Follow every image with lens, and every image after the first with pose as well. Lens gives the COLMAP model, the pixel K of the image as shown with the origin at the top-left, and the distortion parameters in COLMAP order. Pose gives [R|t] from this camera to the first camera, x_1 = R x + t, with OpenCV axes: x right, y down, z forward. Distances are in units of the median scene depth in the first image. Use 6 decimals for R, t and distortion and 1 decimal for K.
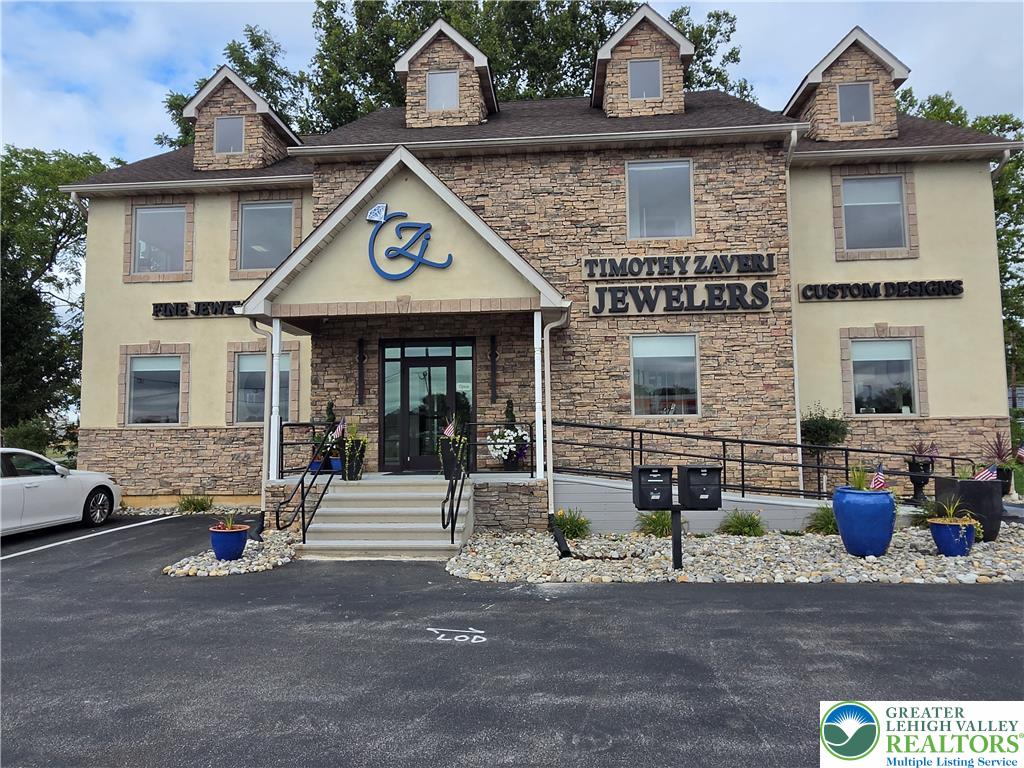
lens RADIAL K [[657.9, 0, 512.0], [0, 657.9, 384.0], [0, 0, 1]] dist [-0.005517, -0.001048]
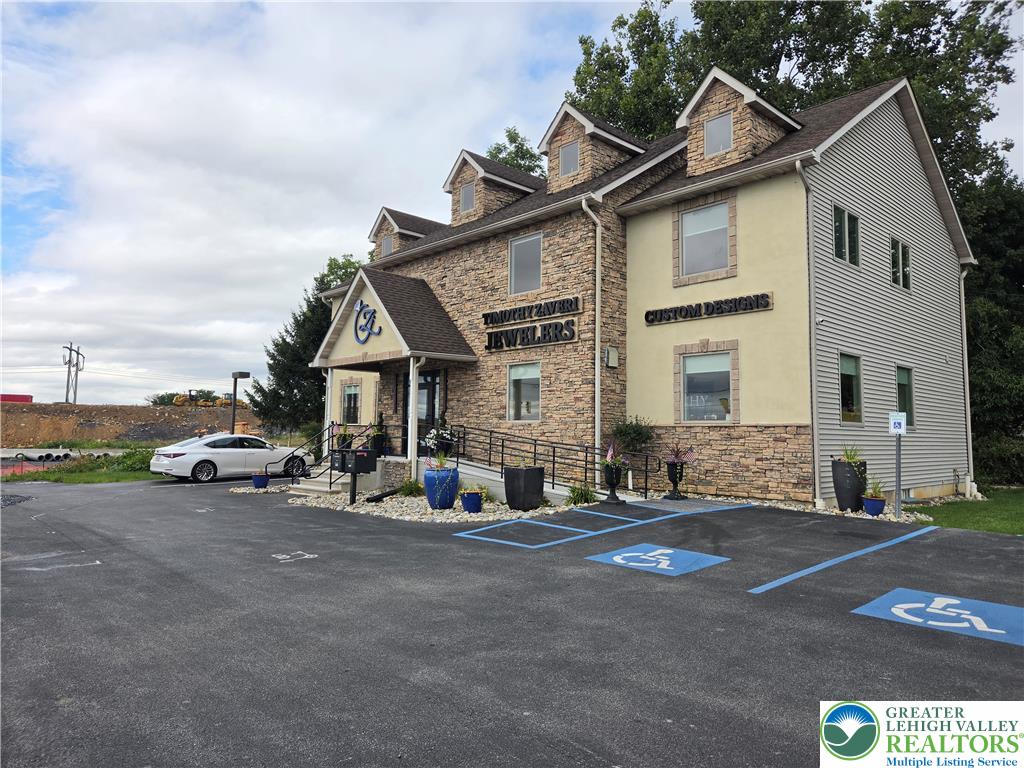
lens RADIAL K [[685.4, 0, 511.8], [0, 685.4, 368.4], [0, 0, 1]] dist [0.037329, -0.000921]
pose [[0.748735, -0.045104, -0.661333, 1.128504], [0.033553, 0.998982, -0.030146, -0.019434], [0.662019, 0.000382, 0.749487, -0.096704]]
